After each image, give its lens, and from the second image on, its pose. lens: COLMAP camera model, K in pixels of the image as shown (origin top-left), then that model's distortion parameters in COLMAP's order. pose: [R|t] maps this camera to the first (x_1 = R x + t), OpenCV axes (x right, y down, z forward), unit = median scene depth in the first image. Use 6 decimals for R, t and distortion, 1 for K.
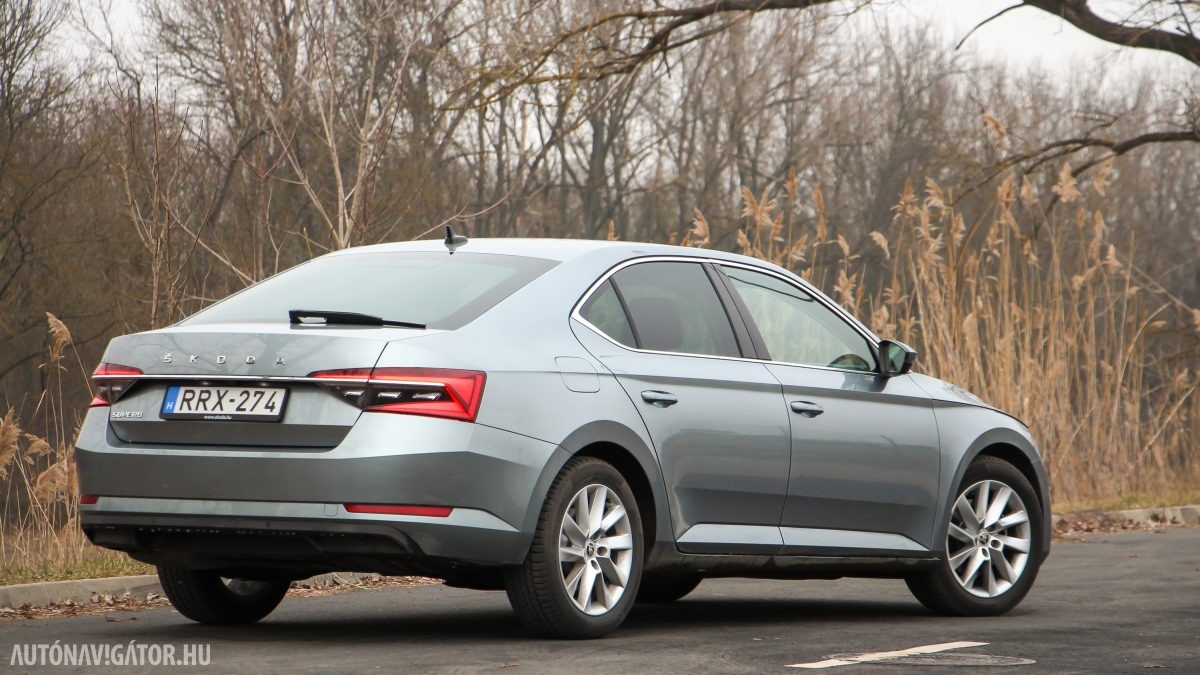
lens RADIAL K [[5881.3, 0, 597.6], [0, 5881.3, 338.7], [0, 0, 1]] dist [1.317416, 0.000000]
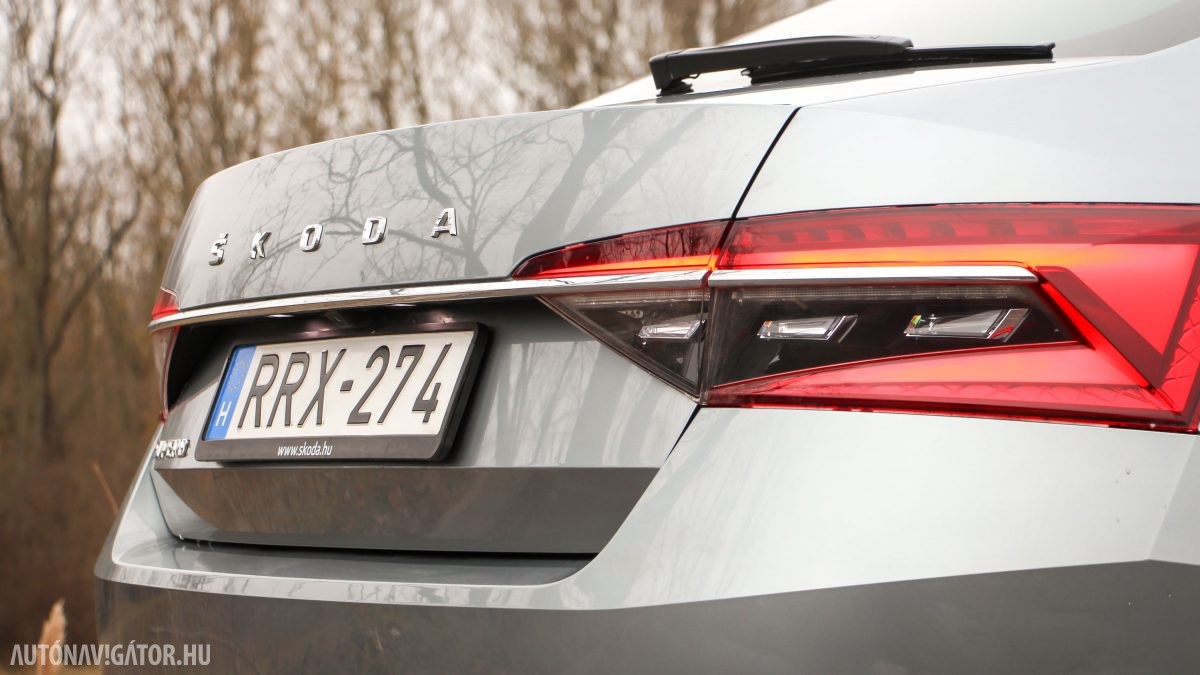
lens RADIAL K [[3738.4, 0, 601.1], [0, 3738.4, 328.6], [0, 0, 1]] dist [0.814576, 0.000000]
pose [[0.914459, -0.058725, -0.400396, 0.017158], [0.056062, 0.998258, -0.018372, 0.011563], [0.400777, -0.005646, 0.916158, 0.842239]]
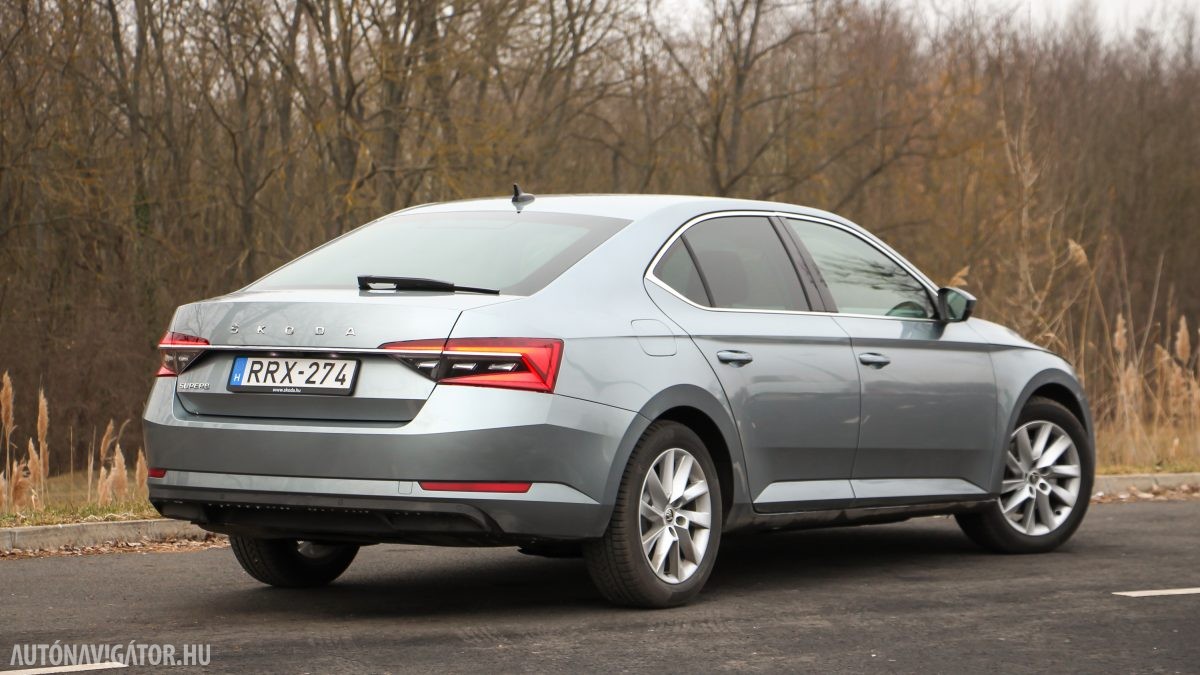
lens RADIAL K [[4032.4, 0, 574.7], [0, 4032.4, 236.4], [0, 0, 1]] dist [0.694600, 0.000000]
pose [[0.999863, -0.014859, 0.007250, -0.021363], [0.014808, 0.999866, 0.006999, -0.015708], [-0.007353, -0.006890, 0.999949, 0.334576]]
